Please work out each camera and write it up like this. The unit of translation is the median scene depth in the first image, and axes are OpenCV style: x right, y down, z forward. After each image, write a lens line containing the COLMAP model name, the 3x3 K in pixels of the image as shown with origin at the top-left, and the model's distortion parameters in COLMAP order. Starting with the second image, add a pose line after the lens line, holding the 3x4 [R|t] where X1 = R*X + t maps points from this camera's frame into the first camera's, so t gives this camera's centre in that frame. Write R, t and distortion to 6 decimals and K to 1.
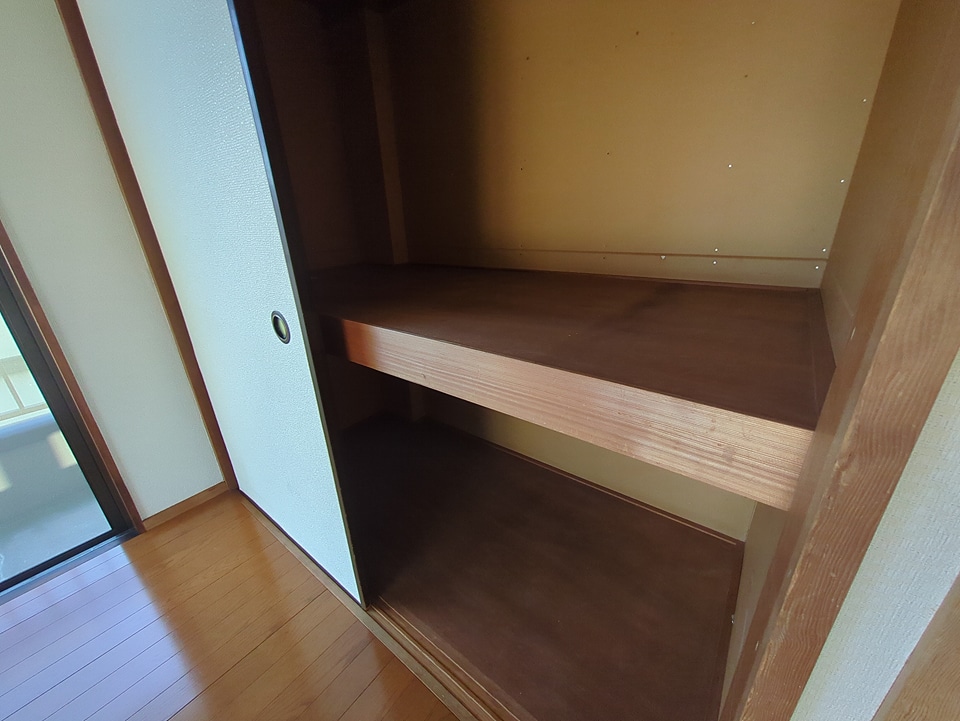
lens RADIAL K [[378.6, 0, 480.0], [0, 378.6, 360.5], [0, 0, 1]] dist [-0.000860, -0.000035]
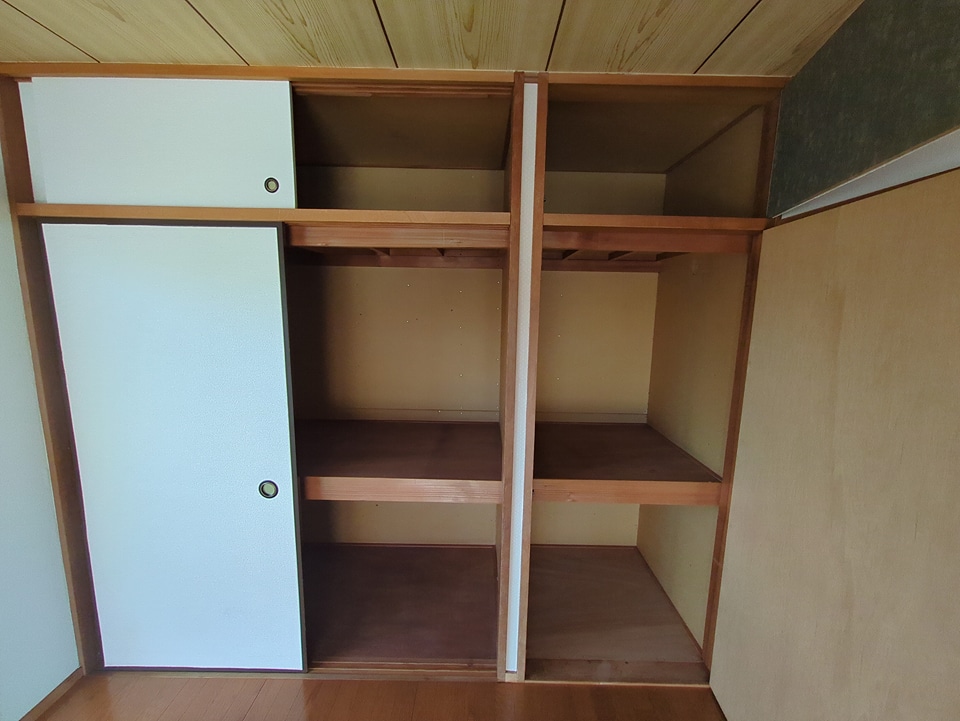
lens RADIAL K [[378.6, 0, 480.0], [0, 378.6, 360.5], [0, 0, 1]] dist [-0.000860, -0.000035]
pose [[0.795222, -0.038929, 0.605067, -0.642005], [0.180848, 0.967740, -0.175421, -0.147050], [-0.578719, 0.248924, 0.776609, -0.891765]]
